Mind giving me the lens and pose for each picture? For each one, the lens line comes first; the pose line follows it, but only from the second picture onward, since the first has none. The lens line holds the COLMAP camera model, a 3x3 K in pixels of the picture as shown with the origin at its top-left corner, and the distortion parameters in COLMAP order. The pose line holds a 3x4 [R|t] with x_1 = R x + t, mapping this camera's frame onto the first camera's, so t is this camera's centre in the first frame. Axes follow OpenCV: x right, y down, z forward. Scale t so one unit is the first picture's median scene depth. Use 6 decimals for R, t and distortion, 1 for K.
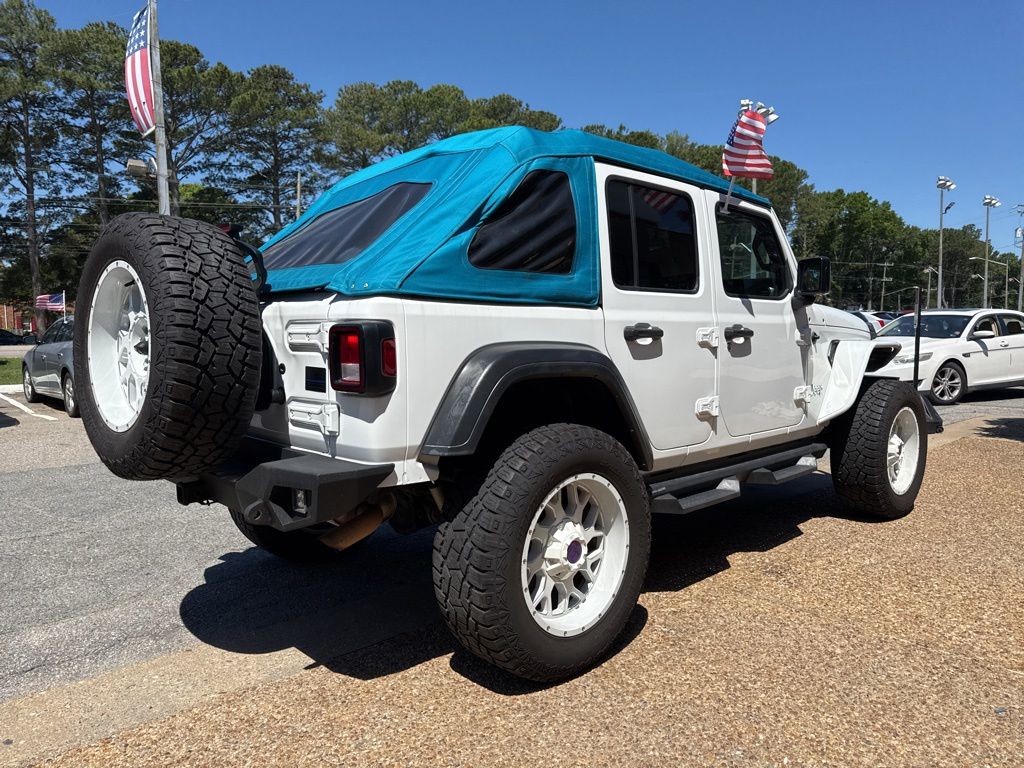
lens RADIAL K [[727.3, 0, 512.0], [0, 727.3, 384.0], [0, 0, 1]] dist [0.025305, -0.003430]
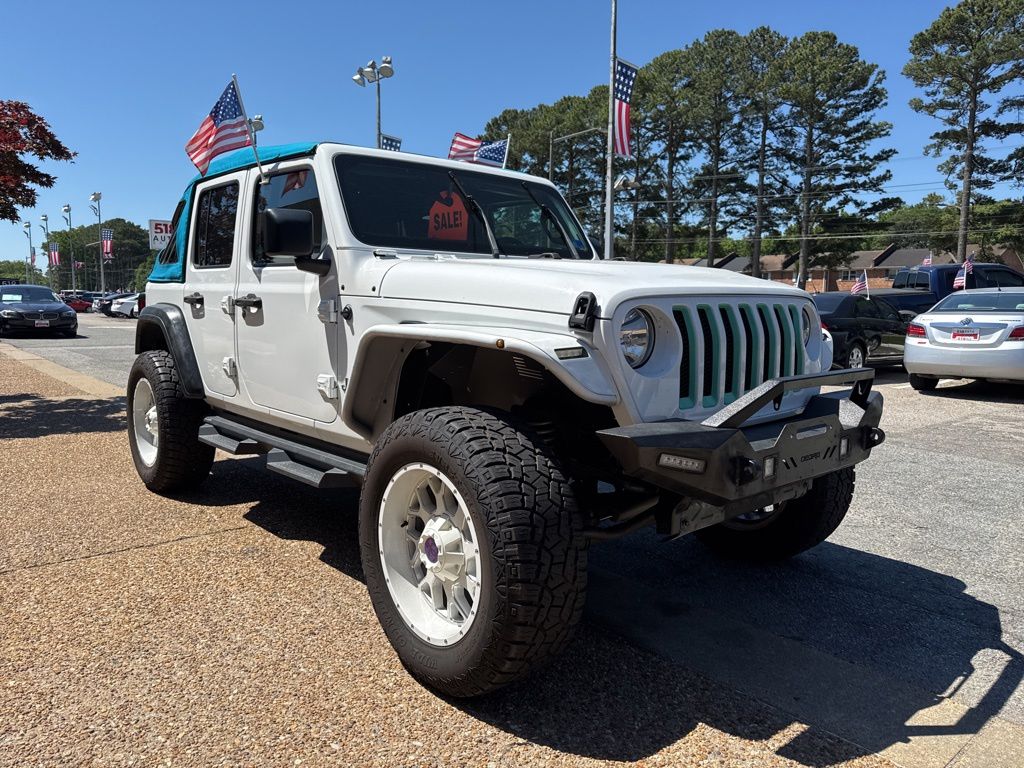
lens RADIAL K [[732.2, 0, 516.9], [0, 732.2, 390.9], [0, 0, 1]] dist [0.026402, -0.029617]
pose [[-0.030198, 0.126908, -0.991455, 0.098386], [-0.085780, 0.987919, 0.129068, -0.008258], [0.995856, 0.088945, -0.018947, 0.103203]]
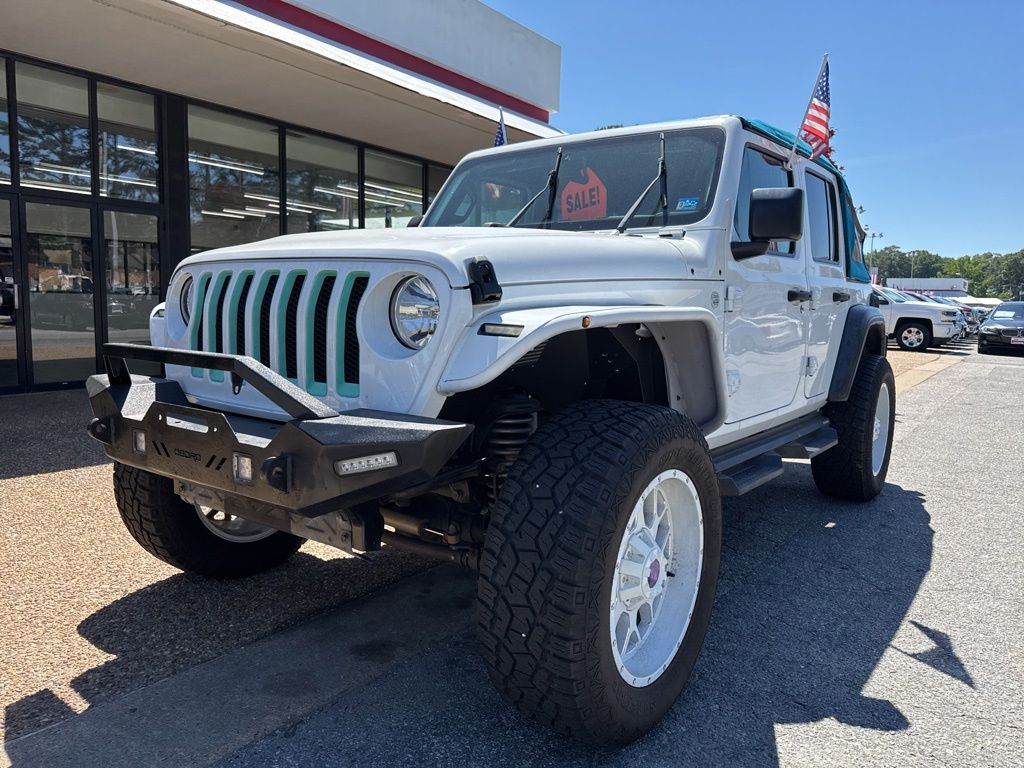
lens RADIAL K [[732.7, 0, 506.2], [0, 732.7, 382.5], [0, 0, 1]] dist [0.028328, -0.037347]
pose [[-0.984127, -0.001619, -0.177460, 0.038338], [-0.034883, 0.982215, 0.184488, -0.010984], [0.174005, 0.187750, -0.966681, 0.164366]]
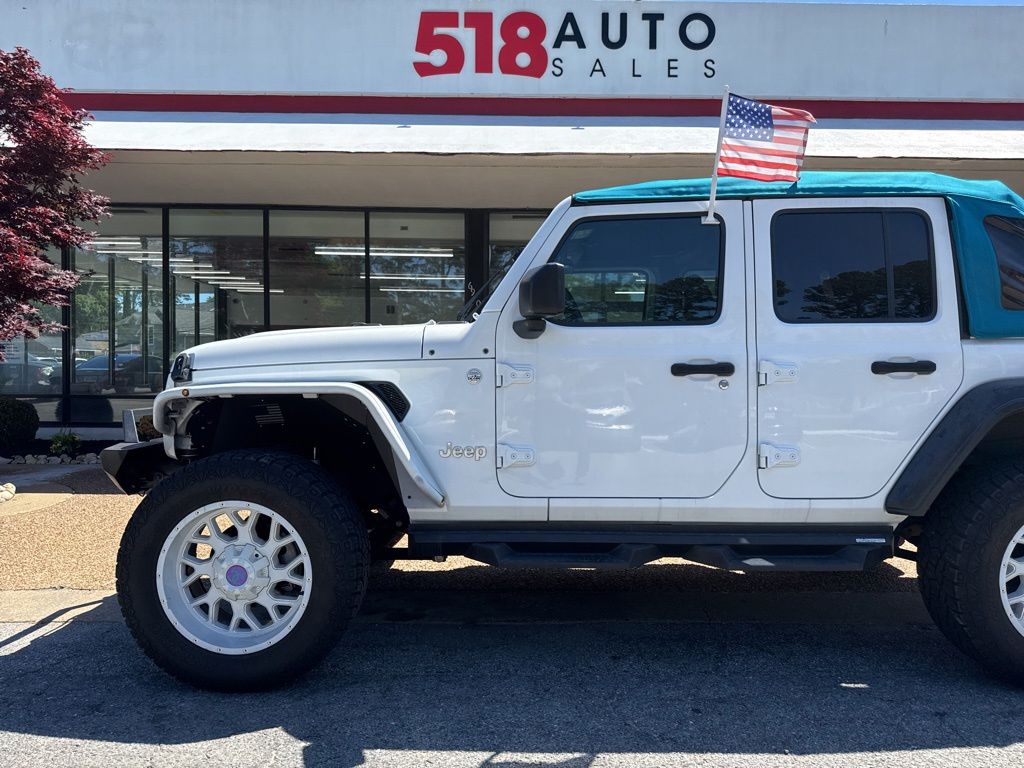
lens RADIAL K [[731.8, 0, 512.6], [0, 731.8, 389.0], [0, 0, 1]] dist [0.024443, -0.027489]
pose [[-0.730334, -0.018683, 0.682835, -0.030904], [0.047627, 0.995800, 0.078186, -0.010878], [-0.681428, 0.089623, -0.726377, 0.153366]]
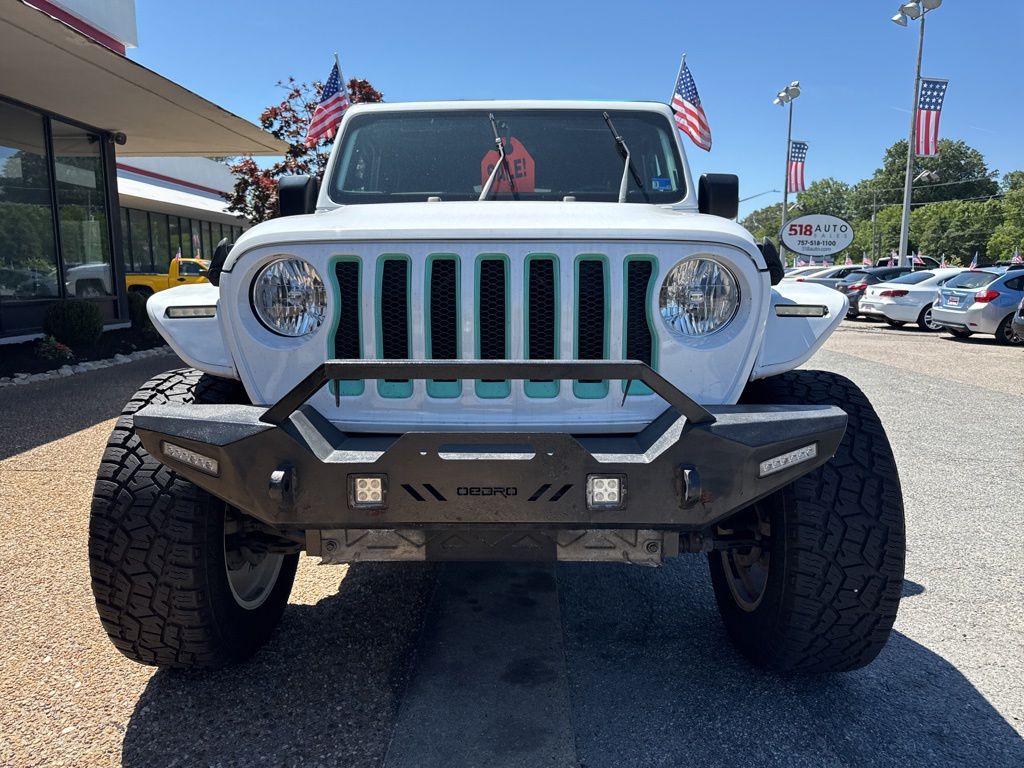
lens RADIAL K [[731.8, 0, 512.6], [0, 731.8, 389.0], [0, 0, 1]] dist [0.024443, -0.027489]
pose [[-0.697473, 0.115334, -0.707269, 0.069513], [-0.053602, 0.975802, 0.211984, -0.010111], [0.714603, 0.185764, -0.674413, 0.143997]]
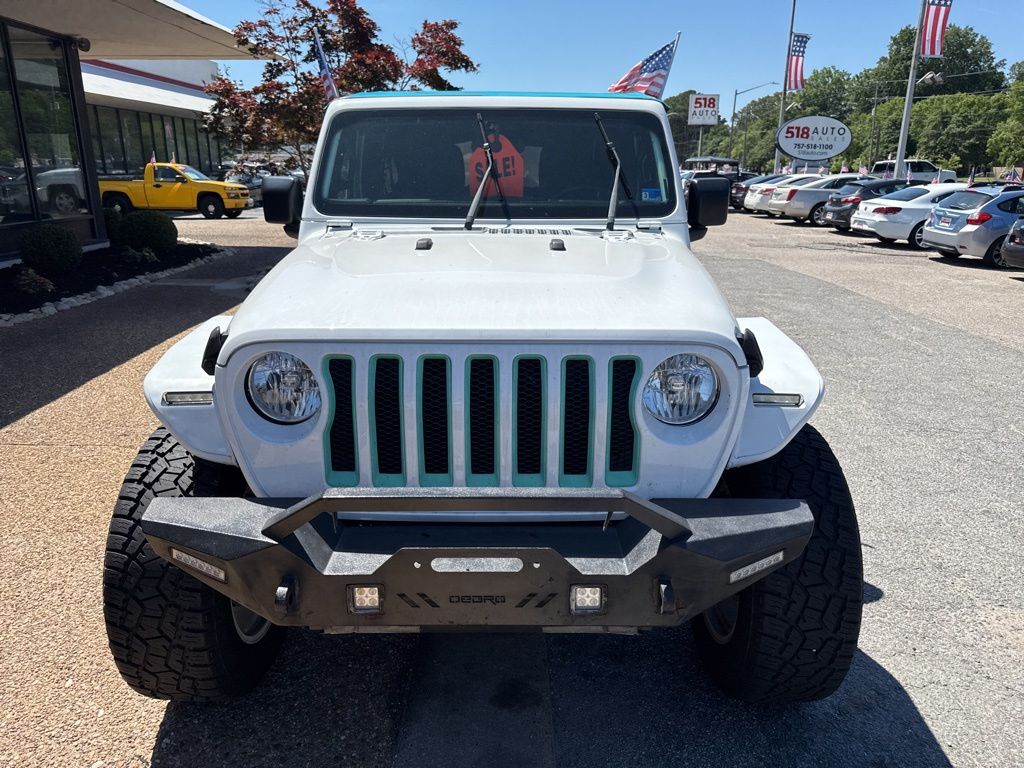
lens RADIAL K [[731.8, 0, 512.6], [0, 731.8, 389.0], [0, 0, 1]] dist [0.024443, -0.027489]
pose [[-0.685936, 0.213072, -0.695768, 0.069000], [-0.060204, 0.936272, 0.346078, -0.020132], [0.725167, 0.279275, -0.629395, 0.142671]]
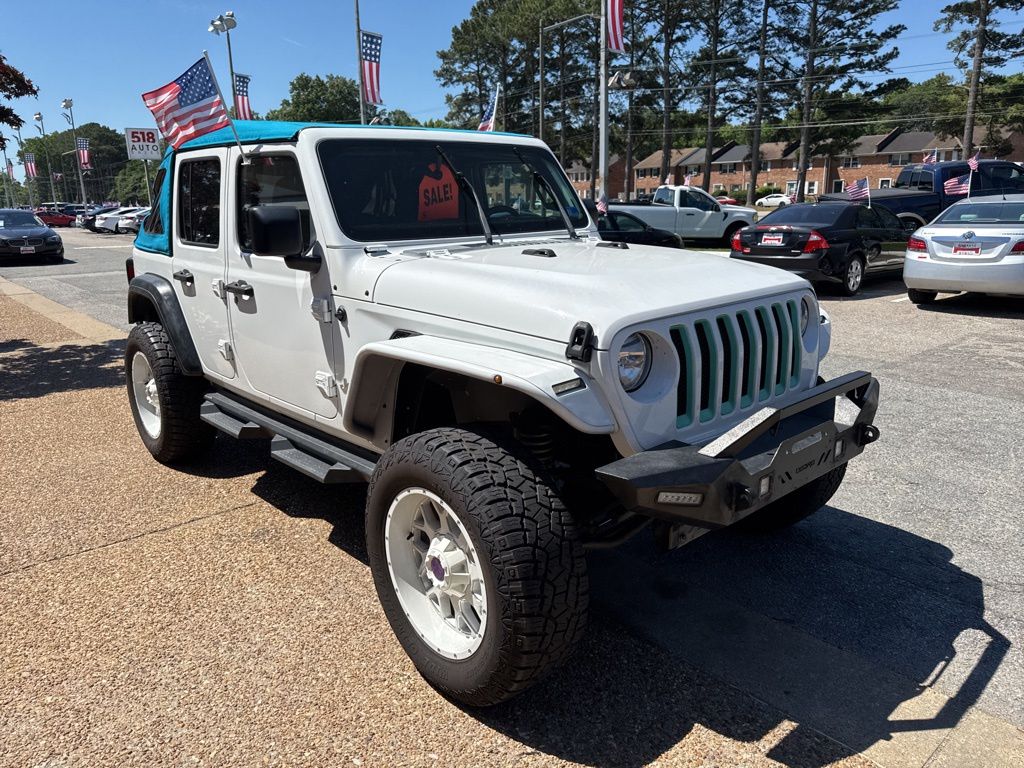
lens RADIAL K [[731.8, 0, 512.6], [0, 731.8, 389.0], [0, 0, 1]] dist [0.024443, -0.027489]
pose [[-0.025377, 0.260335, -0.965185, 0.097021], [-0.056634, 0.963571, 0.261389, -0.016463], [0.998072, 0.061295, -0.009708, 0.102452]]
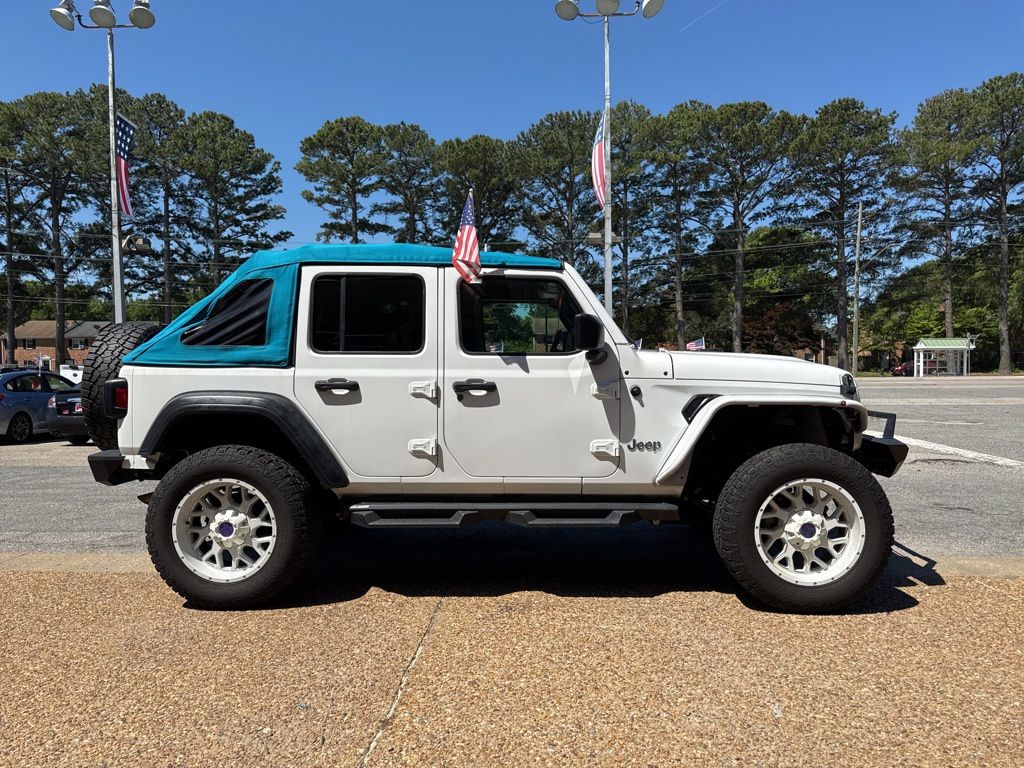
lens RADIAL K [[728.9, 0, 520.2], [0, 728.9, 387.3], [0, 0, 1]] dist [0.069717, -0.088644]
pose [[0.711121, 0.020604, -0.702767, 0.086013], [-0.052002, 0.998374, -0.023349, -0.003317], [0.701143, 0.053149, 0.711037, 0.017078]]
